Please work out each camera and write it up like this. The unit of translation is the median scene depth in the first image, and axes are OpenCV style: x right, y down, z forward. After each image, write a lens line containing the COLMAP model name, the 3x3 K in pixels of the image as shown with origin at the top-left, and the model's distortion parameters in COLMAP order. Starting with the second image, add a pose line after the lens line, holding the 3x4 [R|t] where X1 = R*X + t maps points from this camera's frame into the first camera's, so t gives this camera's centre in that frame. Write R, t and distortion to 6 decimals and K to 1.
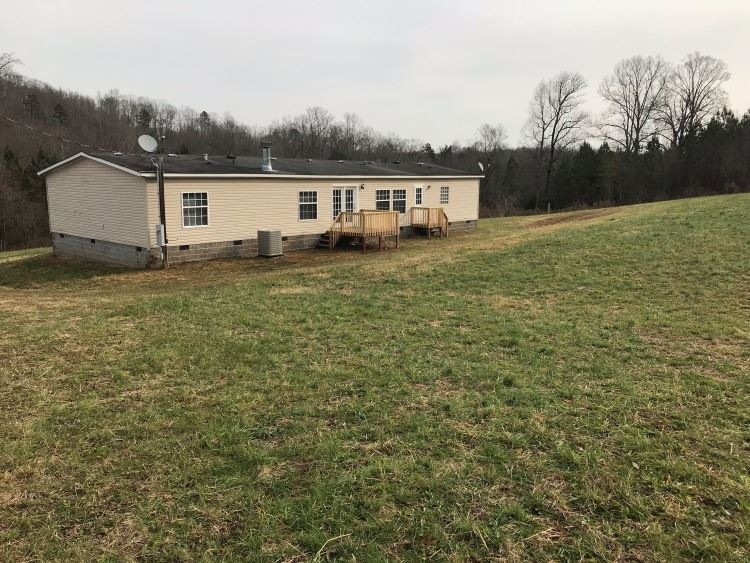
lens RADIAL K [[616.1, 0, 376.8], [0, 616.1, 283.9], [0, 0, 1]] dist [0.039753, -0.048651]
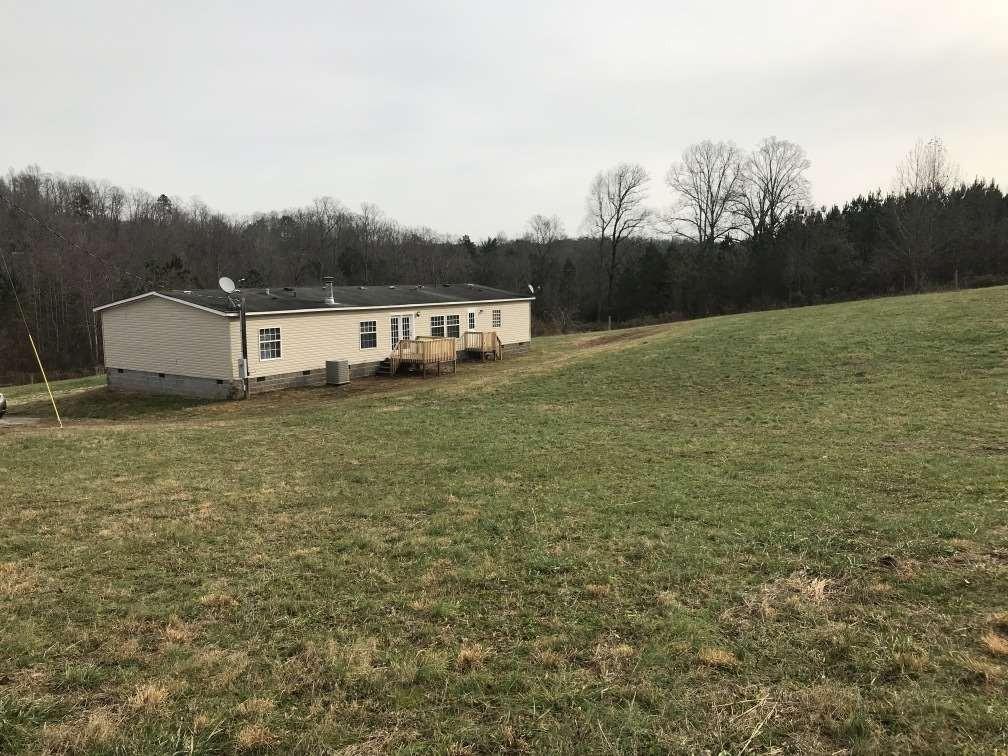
lens RADIAL K [[828.0, 0, 506.4], [0, 828.0, 381.3], [0, 0, 1]] dist [0.039753, -0.048651]
pose [[0.991428, -0.031978, 0.126683, -0.050866], [0.037474, 0.998446, -0.041241, 0.015035], [-0.125167, 0.045635, 0.991086, -0.350757]]
